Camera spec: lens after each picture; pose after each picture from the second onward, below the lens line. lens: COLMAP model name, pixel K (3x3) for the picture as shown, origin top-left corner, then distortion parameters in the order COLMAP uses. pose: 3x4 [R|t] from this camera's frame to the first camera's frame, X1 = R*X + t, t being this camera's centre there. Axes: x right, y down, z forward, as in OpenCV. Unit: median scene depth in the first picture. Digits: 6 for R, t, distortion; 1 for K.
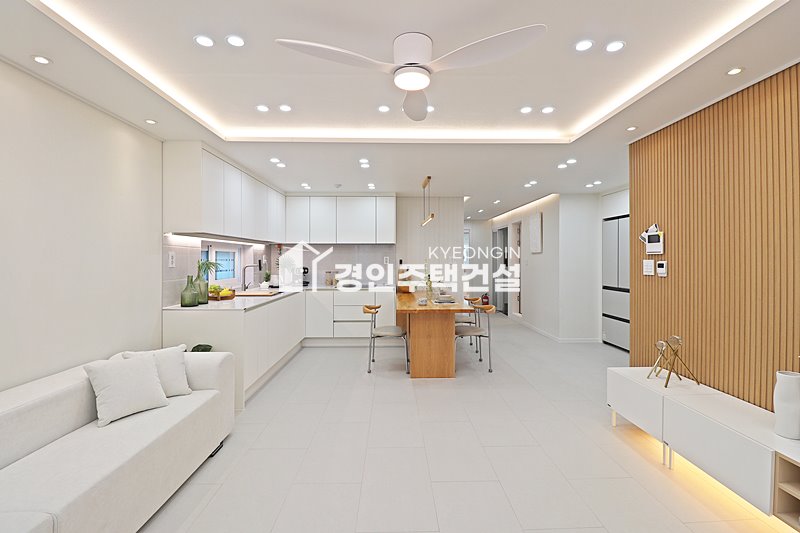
lens RADIAL K [[370.6, 0, 401.2], [0, 370.6, 257.5], [0, 0, 1]] dist [0.001217, -0.011764]
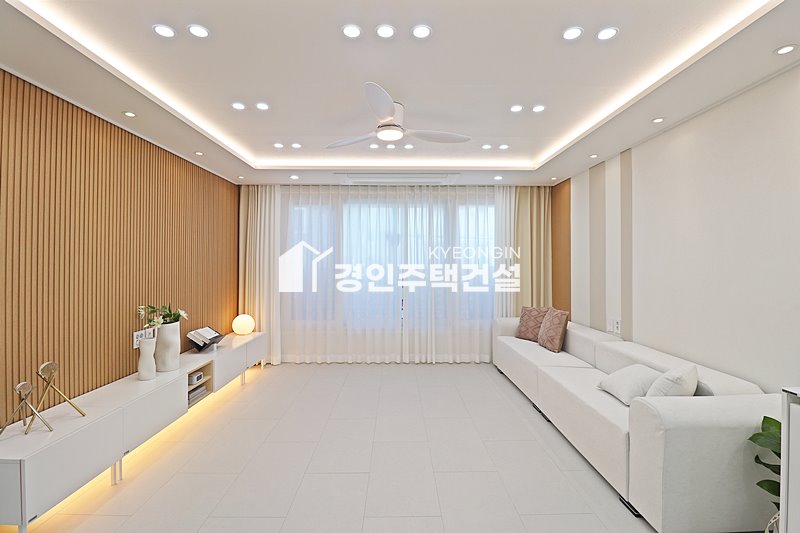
lens RADIAL K [[370.6, 0, 400.6], [0, 370.6, 260.4], [0, 0, 1]] dist [0.001217, -0.011764]
pose [[-0.999961, 0.000396, 0.008834, -0.011365], [0.000258, 0.999879, -0.015569, 0.004604], [-0.008839, -0.015566, -0.999840, 1.108900]]
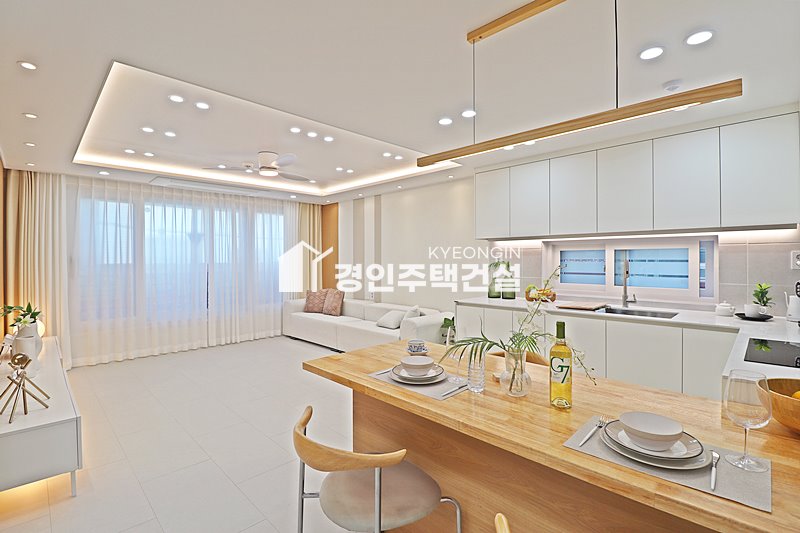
lens RADIAL K [[370.6, 0, 403.1], [0, 370.6, 261.2], [0, 0, 1]] dist [0.001217, -0.011764]
pose [[-0.717540, 0.009022, -0.696459, 0.429128], [0.008411, 0.999955, 0.004287, 0.000439], [0.696466, -0.002782, -0.717584, 1.390403]]
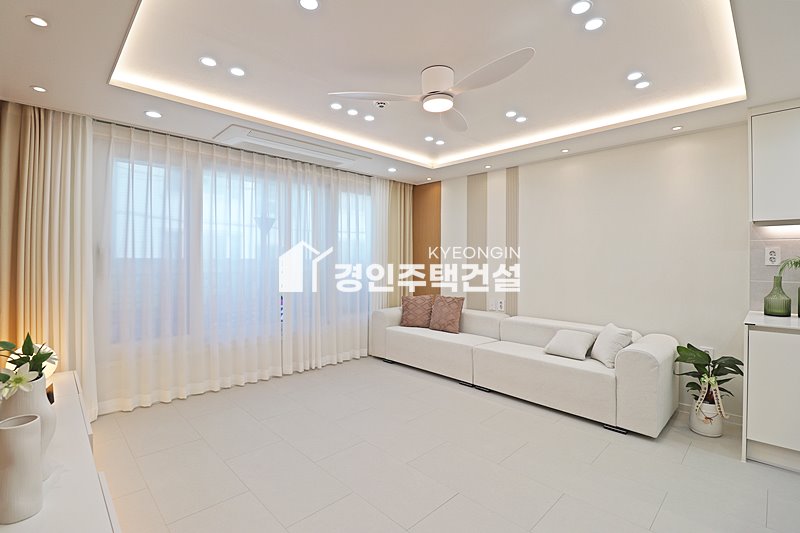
lens RADIAL K [[370.6, 0, 403.9], [0, 370.6, 259.8], [0, 0, 1]] dist [0.001217, -0.011764]
pose [[-0.725715, -0.000573, -0.687995, 0.437402], [0.000122, 1.000000, -0.000961, 0.011520], [0.687996, -0.000782, -0.725714, 0.840912]]
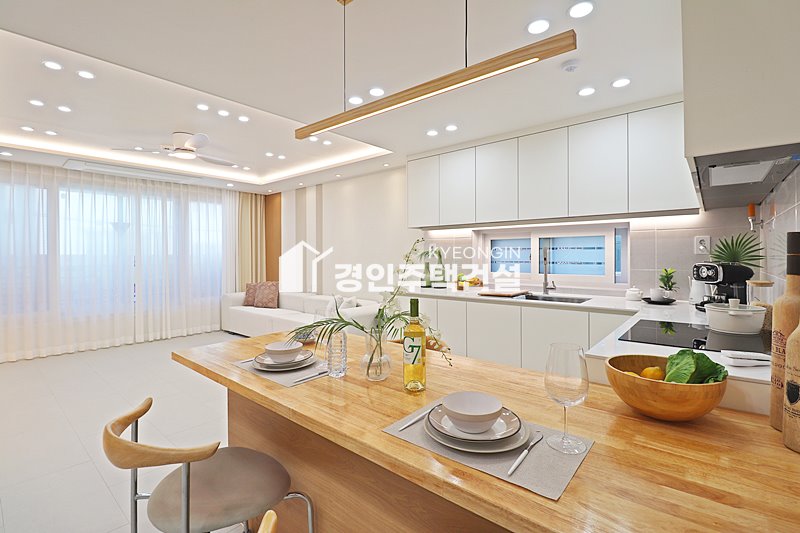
lens RADIAL K [[370.6, 0, 401.4], [0, 370.6, 257.2], [0, 0, 1]] dist [0.001217, -0.011764]
pose [[-0.664354, 0.007559, -0.747380, 0.334587], [0.007954, 0.999964, 0.003043, 0.021797], [0.747376, -0.003923, -0.664390, 1.447006]]
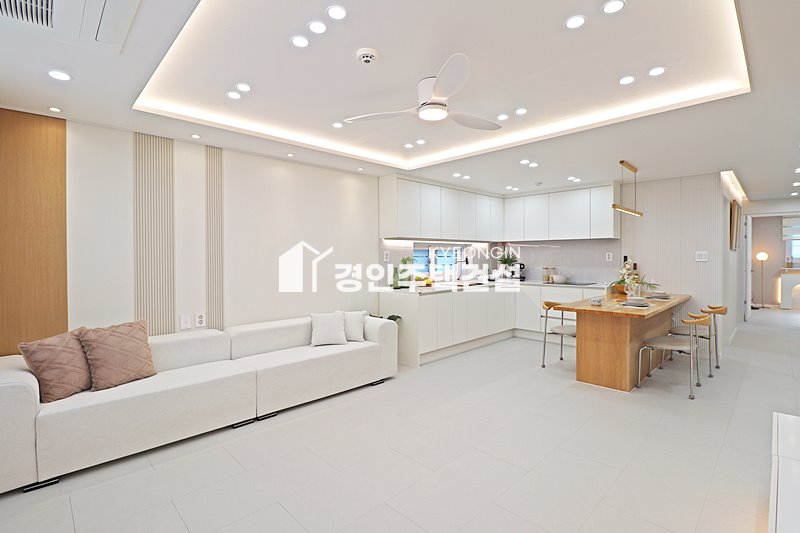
lens RADIAL K [[370.6, 0, 405.9], [0, 370.6, 261.3], [0, 0, 1]] dist [0.001217, -0.011764]
pose [[0.684540, 0.008716, -0.728923, 0.416229], [0.006884, 0.999807, 0.018420, -0.001633], [0.728943, -0.017627, 0.684348, 0.032188]]
